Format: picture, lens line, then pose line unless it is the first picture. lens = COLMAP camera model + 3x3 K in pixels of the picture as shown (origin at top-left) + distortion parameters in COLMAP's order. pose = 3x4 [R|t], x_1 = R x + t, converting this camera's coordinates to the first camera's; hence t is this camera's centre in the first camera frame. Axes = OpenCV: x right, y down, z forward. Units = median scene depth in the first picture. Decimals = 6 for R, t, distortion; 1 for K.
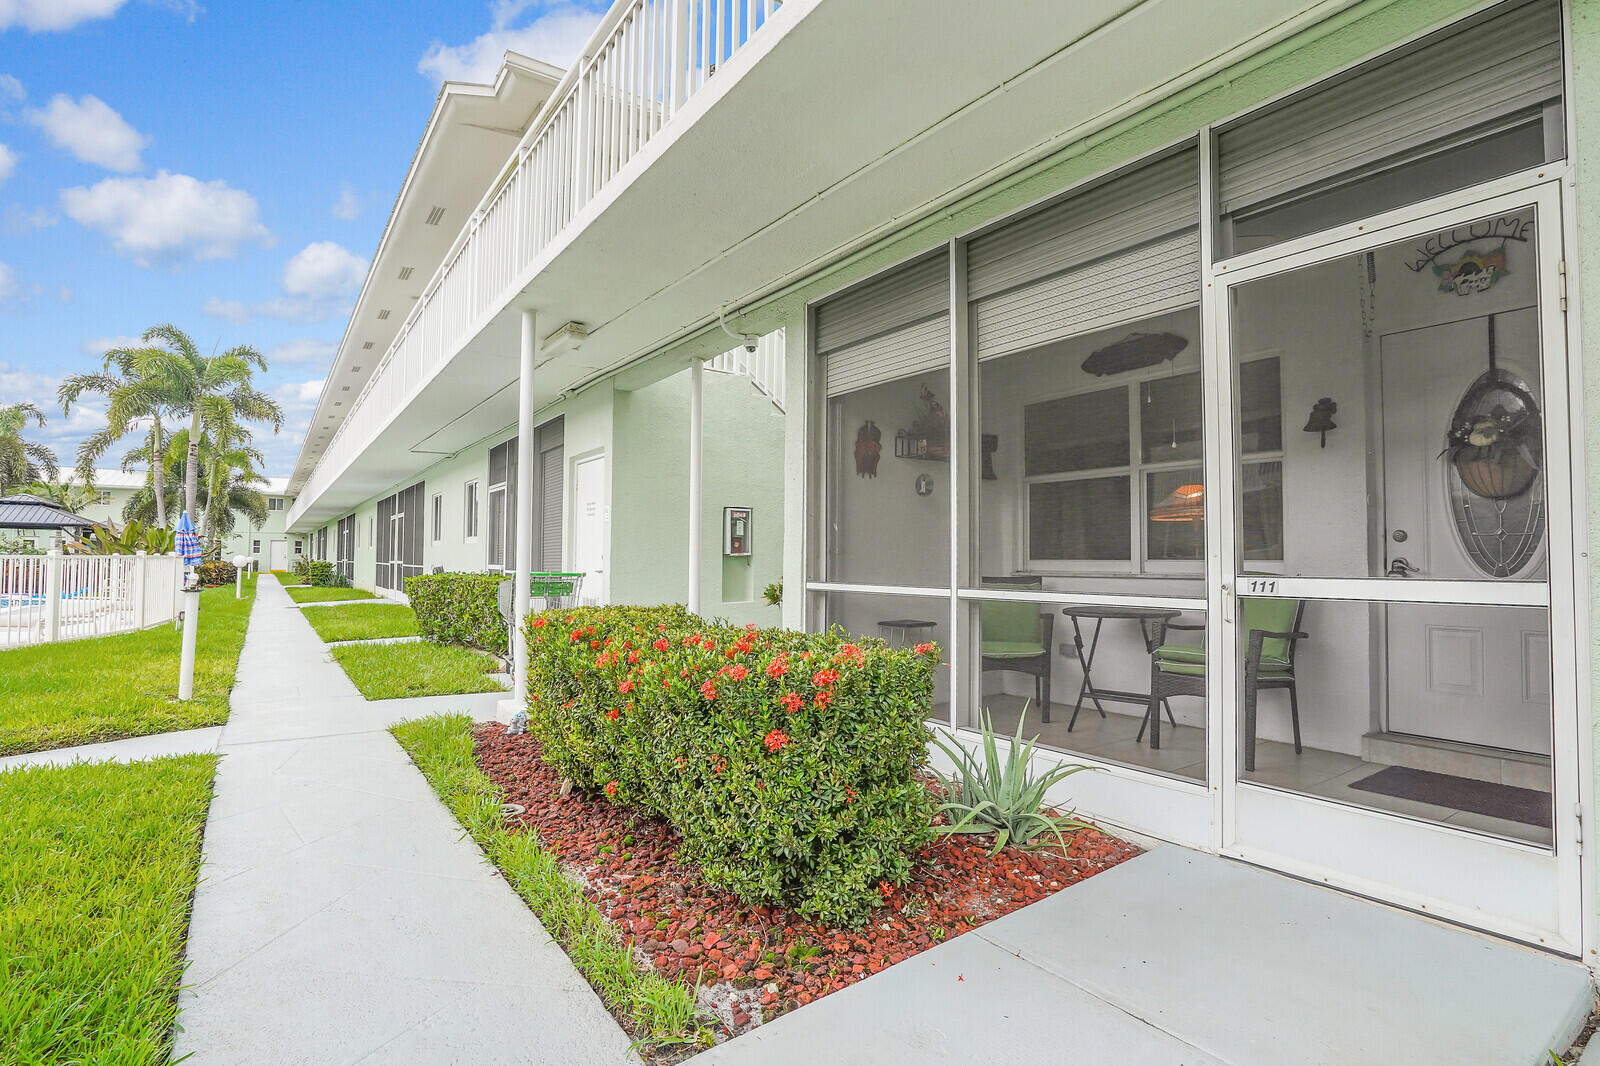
lens RADIAL K [[780.6, 0, 779.1], [0, 780.6, 530.0], [0, 0, 1]] dist [-0.061726, 0.021984]
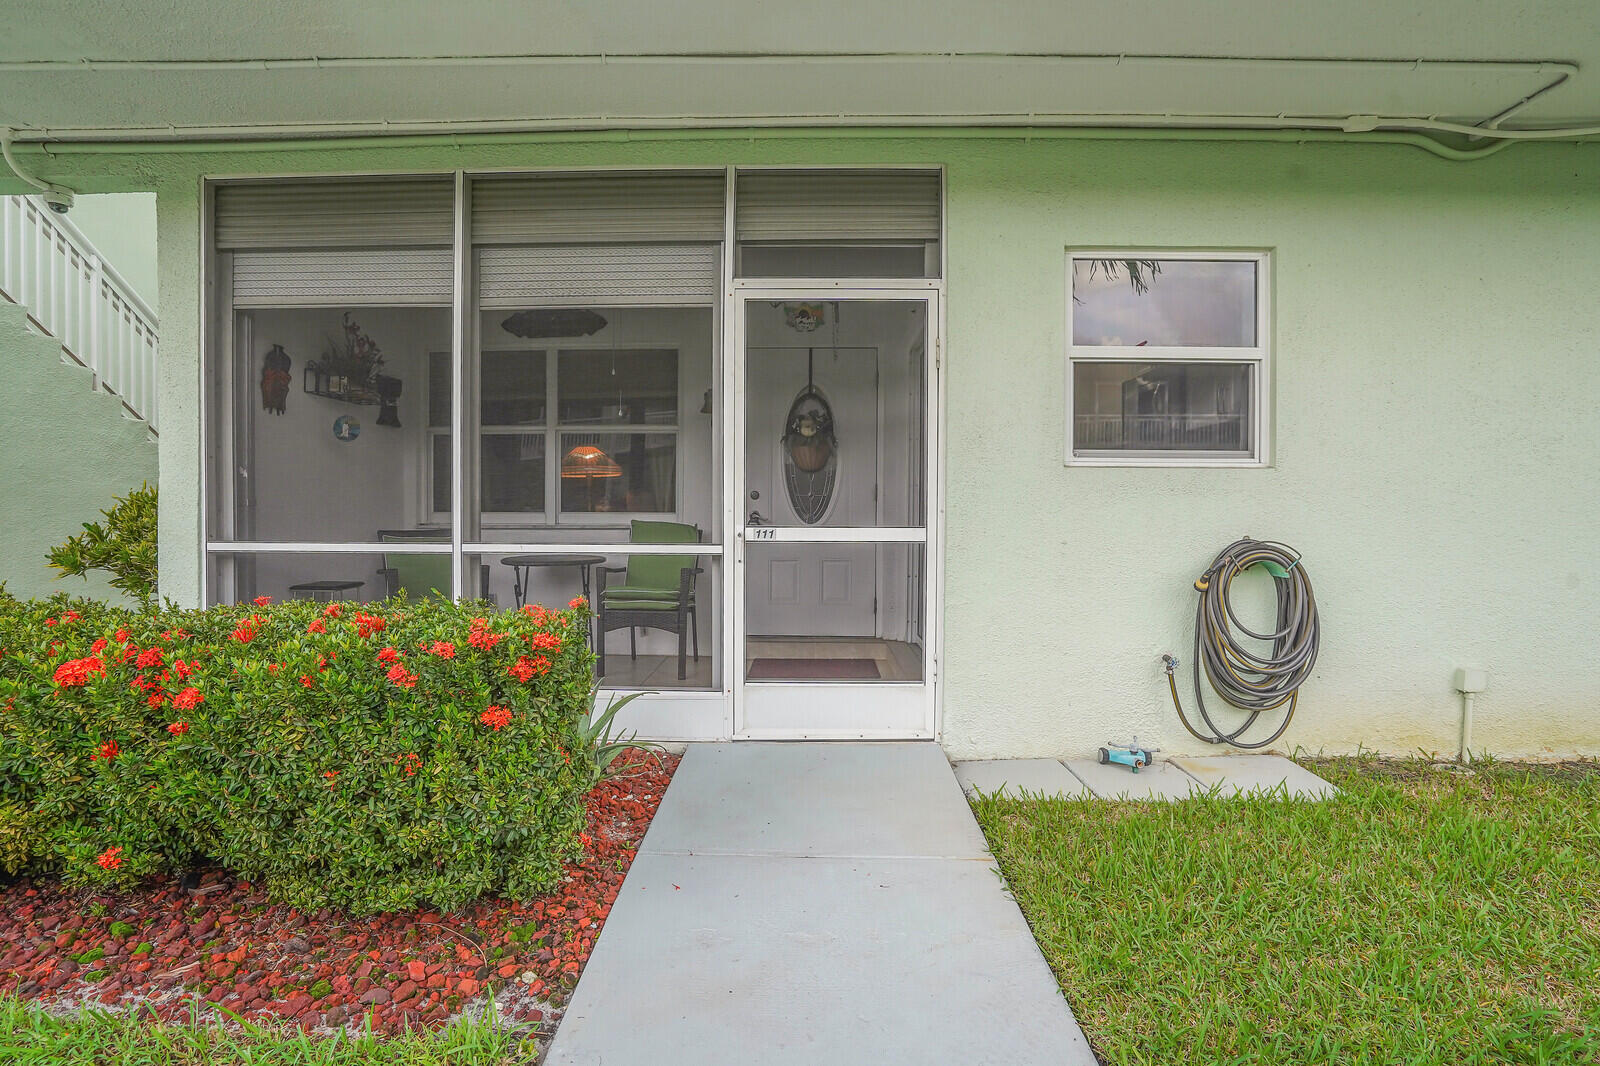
lens RADIAL K [[755.7, 0, 800.0], [0, 755.7, 533.0], [0, 0, 1]] dist [-0.064874, 0.024627]
pose [[0.584016, -0.026074, 0.811323, -0.280709], [-0.030591, 0.998067, 0.054096, -0.000667], [-0.811165, -0.056412, 0.582090, 0.126745]]
